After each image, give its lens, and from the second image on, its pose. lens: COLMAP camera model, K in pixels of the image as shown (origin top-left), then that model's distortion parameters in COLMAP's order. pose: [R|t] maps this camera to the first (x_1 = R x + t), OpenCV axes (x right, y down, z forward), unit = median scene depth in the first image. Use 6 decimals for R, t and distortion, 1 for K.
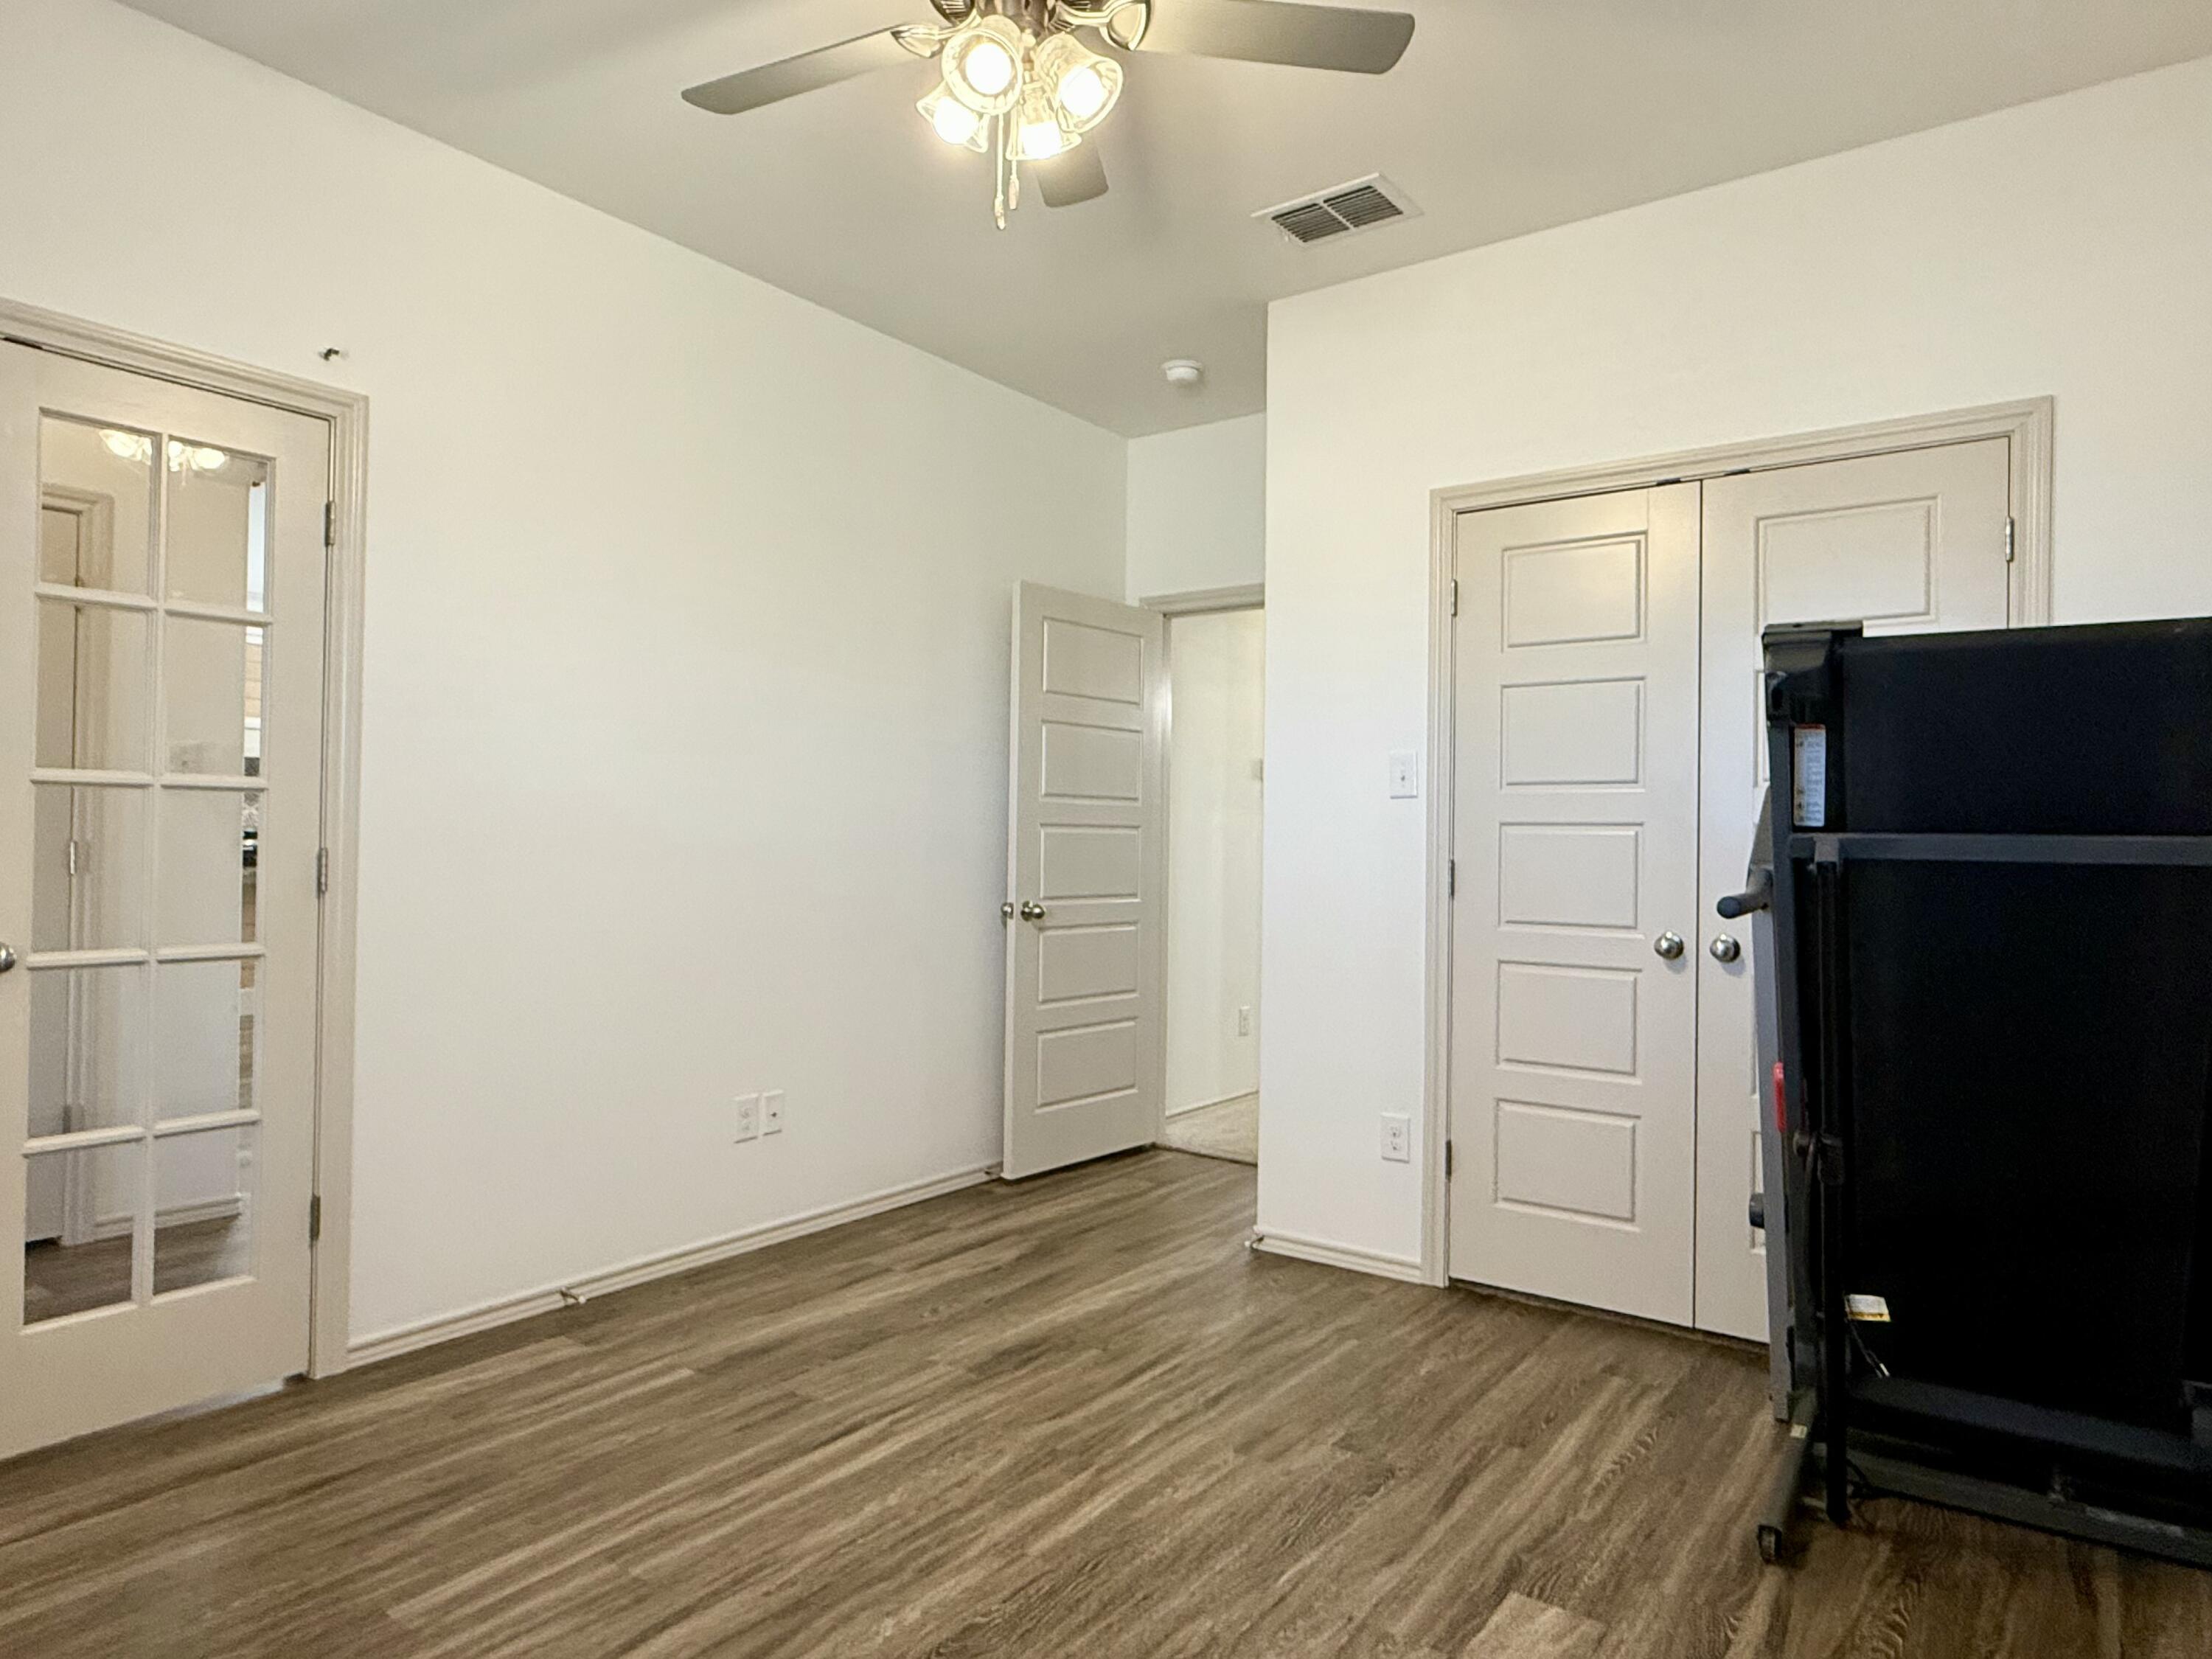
lens RADIAL K [[1374.6, 0, 1106.0], [0, 1374.6, 829.5], [0, 0, 1]] dist [0.046359, 0.000614]
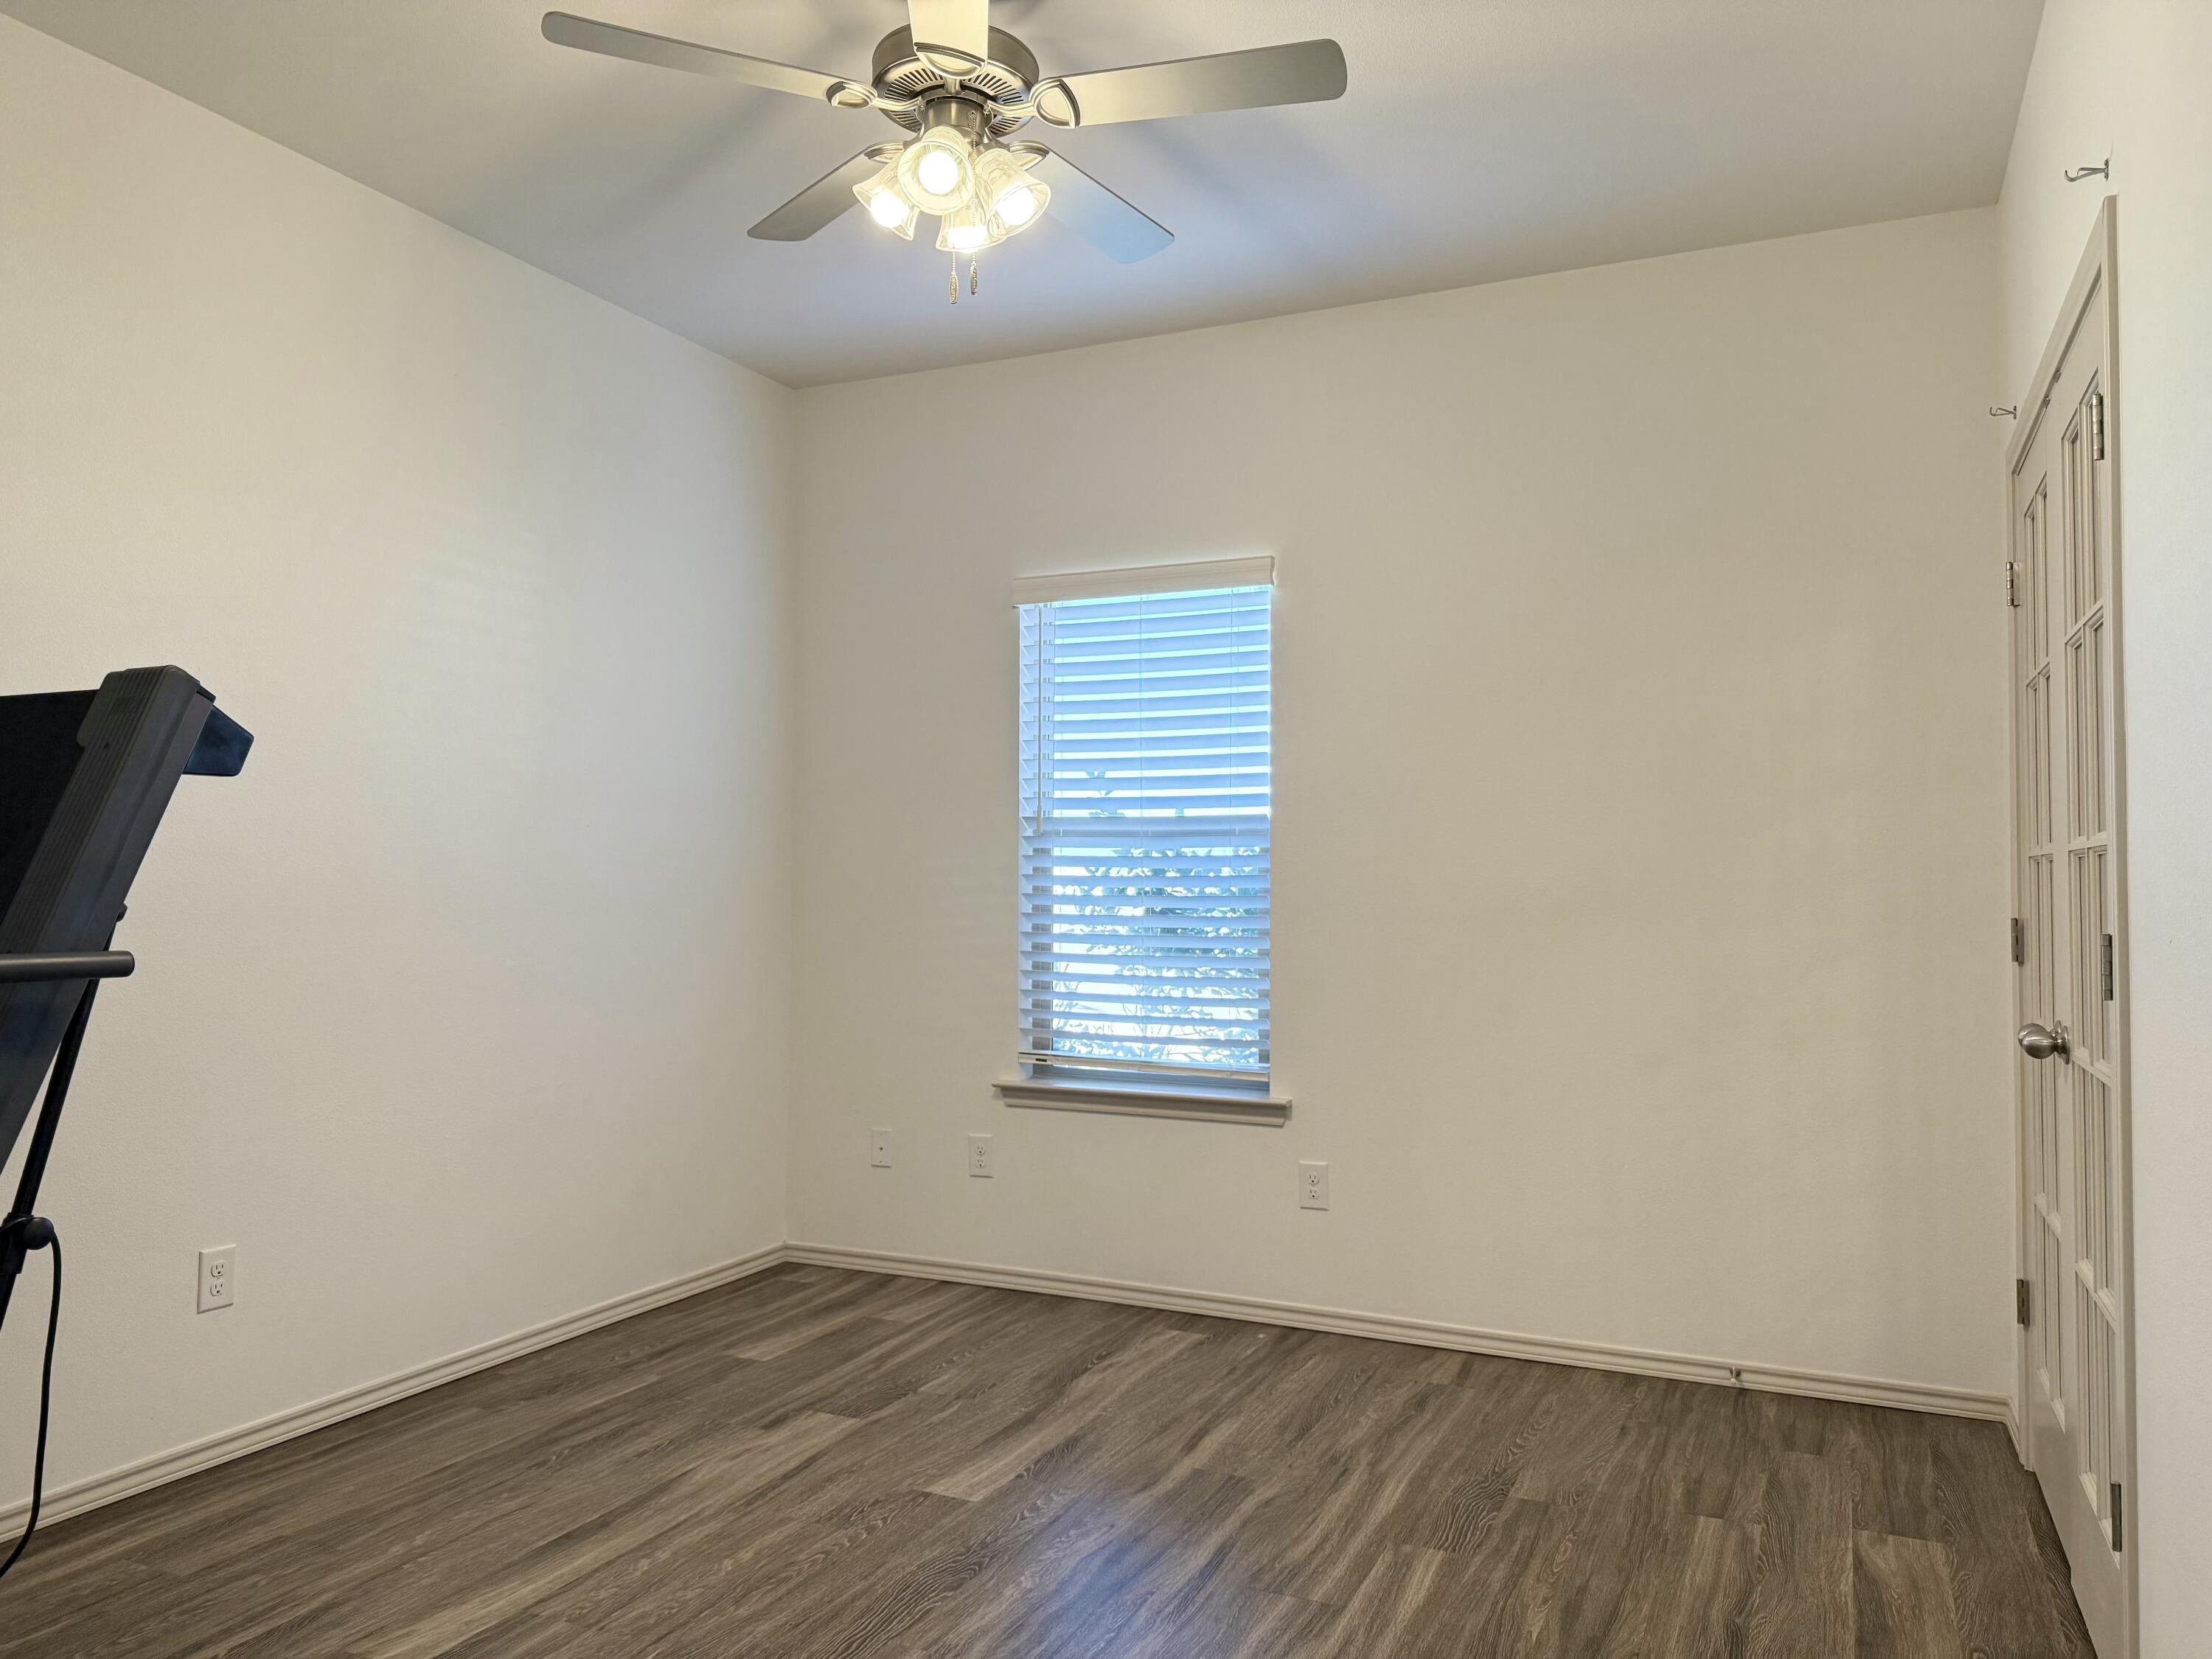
lens RADIAL K [[1550.7, 0, 1119.1], [0, 1550.7, 835.6], [0, 0, 1]] dist [0.121244, -0.170735]
pose [[-0.980527, -0.024412, -0.194859, 0.036721], [-0.016391, 0.998955, -0.042672, 0.007526], [0.195697, -0.038647, -0.979903, 2.196735]]
